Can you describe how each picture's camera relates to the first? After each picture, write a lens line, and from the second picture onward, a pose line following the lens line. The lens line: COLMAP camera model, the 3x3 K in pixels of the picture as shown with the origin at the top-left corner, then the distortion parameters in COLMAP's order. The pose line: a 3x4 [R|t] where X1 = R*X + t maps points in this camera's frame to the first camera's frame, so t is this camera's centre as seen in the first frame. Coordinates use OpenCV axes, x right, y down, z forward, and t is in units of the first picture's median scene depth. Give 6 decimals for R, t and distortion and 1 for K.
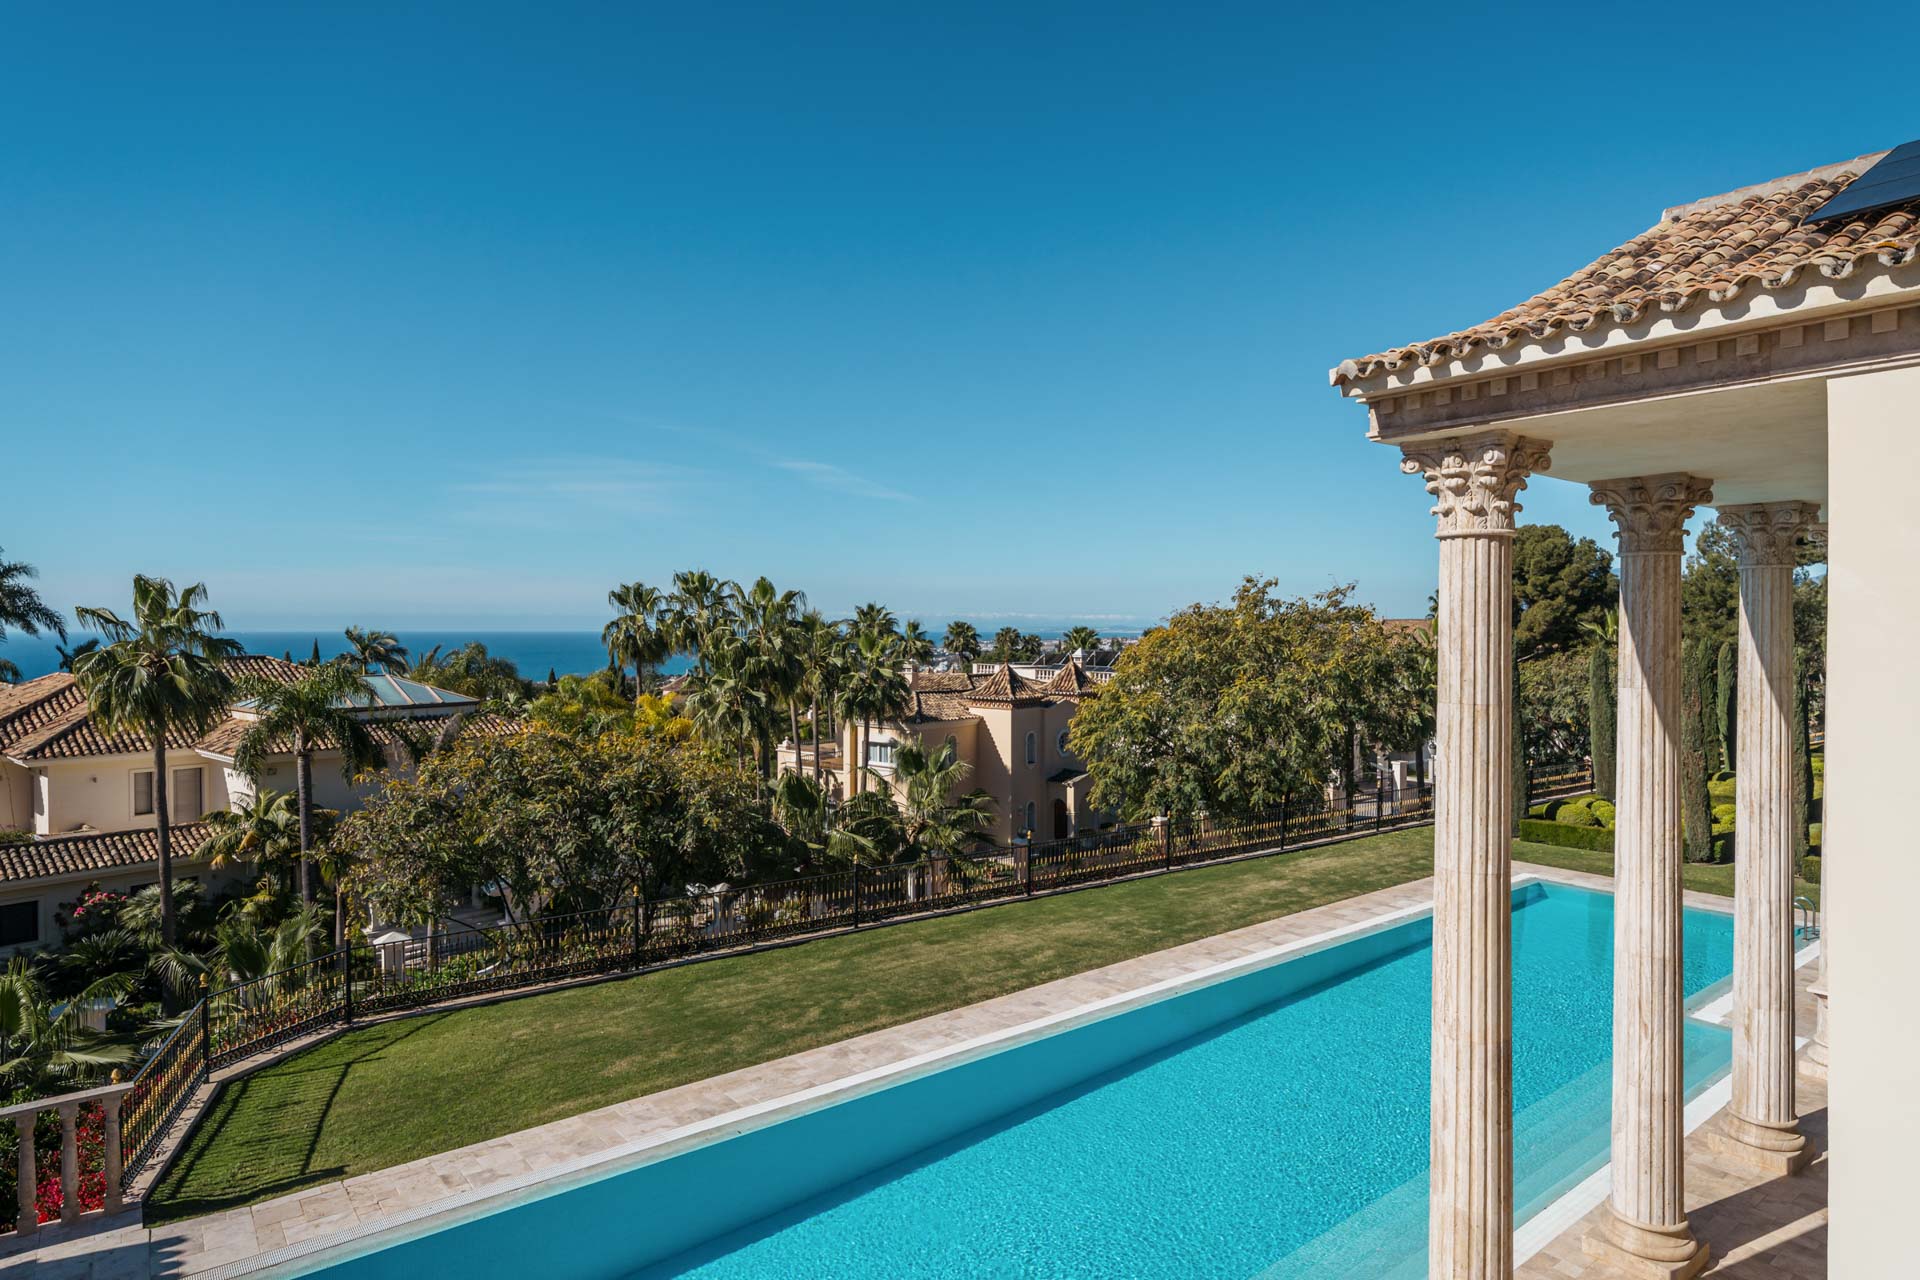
lens RADIAL K [[1080.8, 0, 963.2], [0, 1080.8, 632.0], [0, 0, 1]] dist [0.005212, -0.000301]
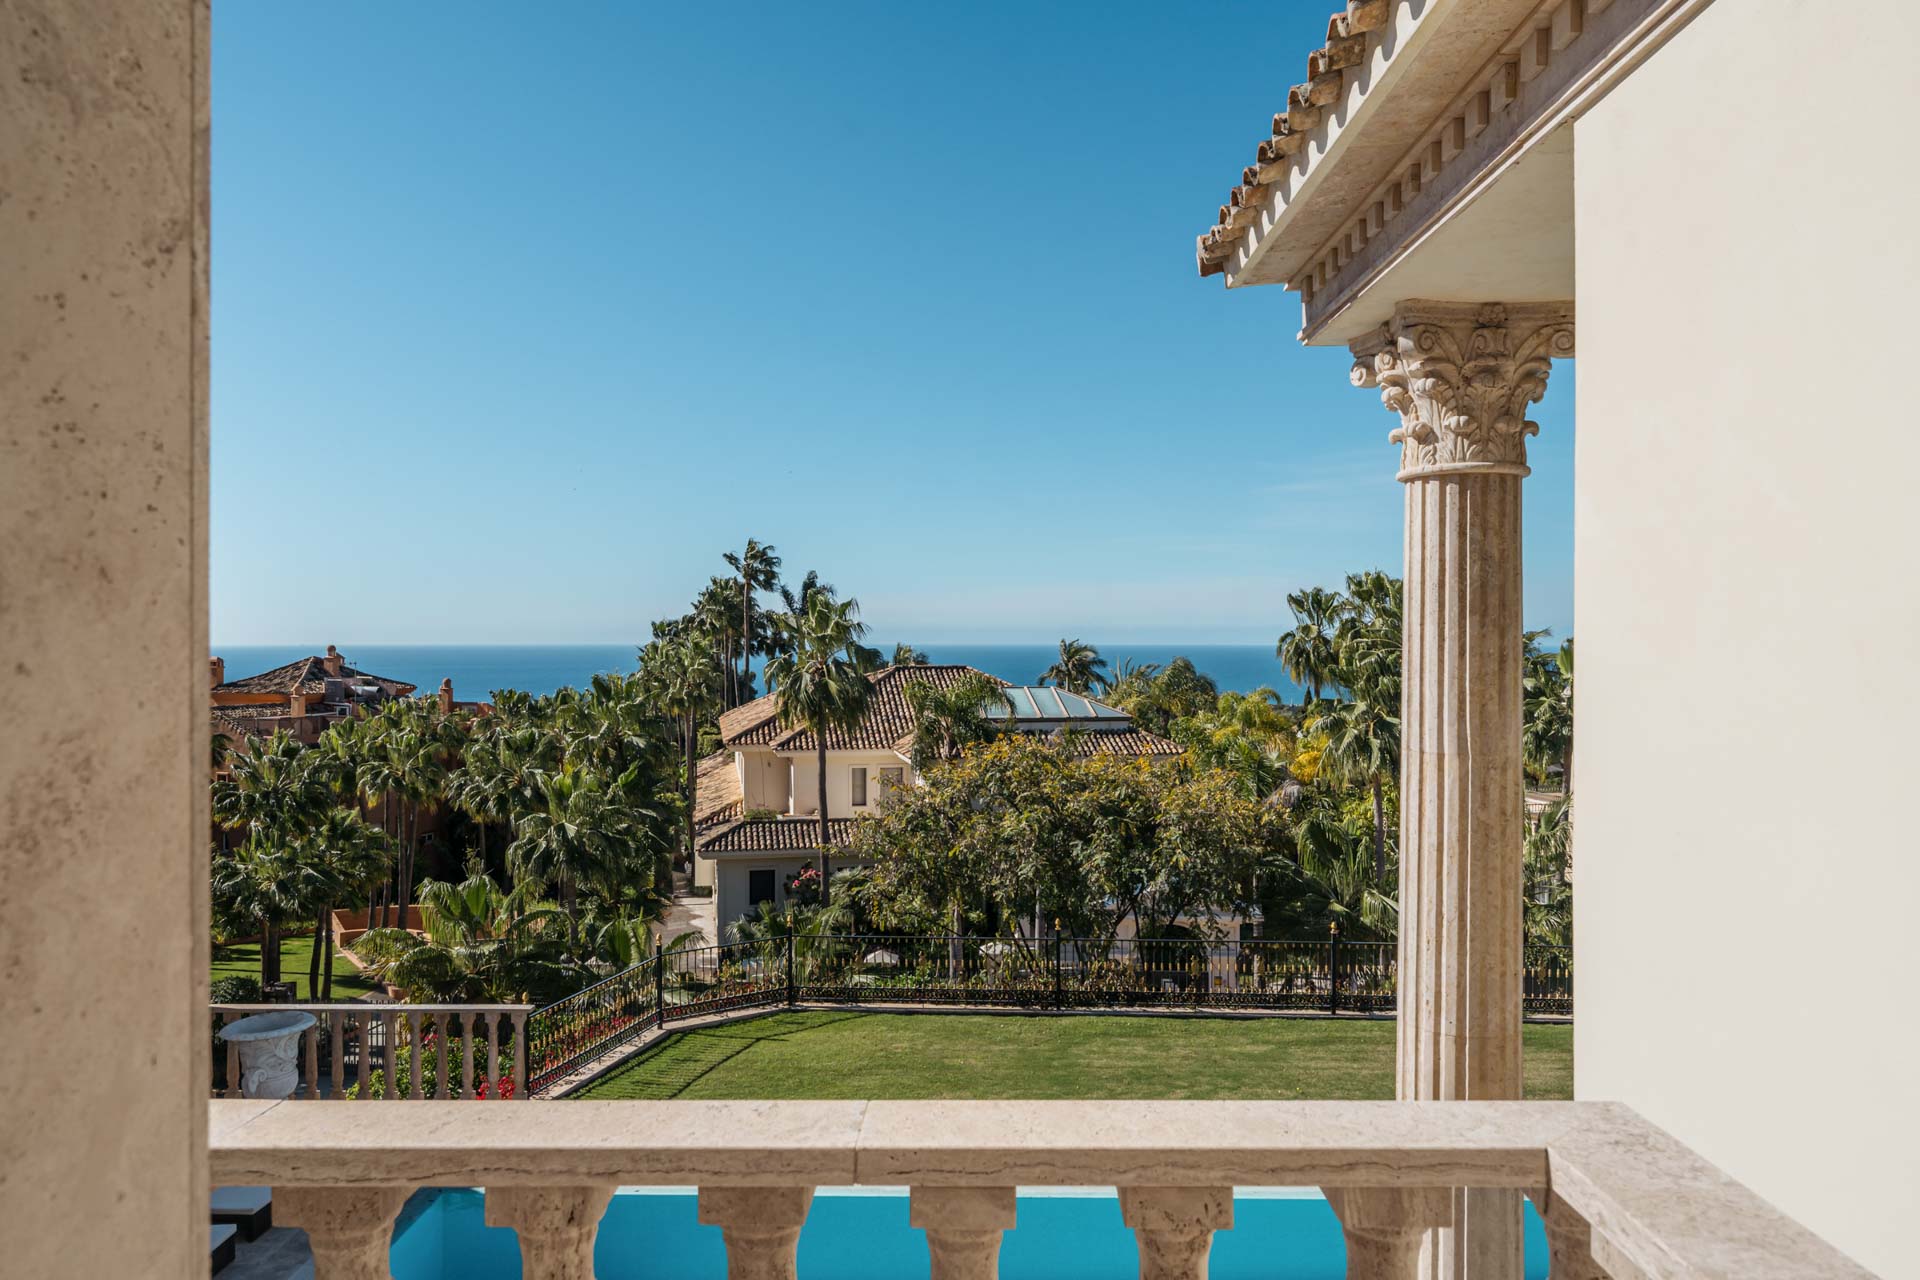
lens RADIAL K [[1256.4, 0, 956.4], [0, 1256.4, 646.3], [0, 0, 1]] dist [0.007119, 0.000551]
pose [[0.776137, 0.003852, -0.630553, 0.287579], [-0.003835, 0.999992, 0.001389, 0.002725], [0.630553, 0.001340, 0.776145, 0.113345]]
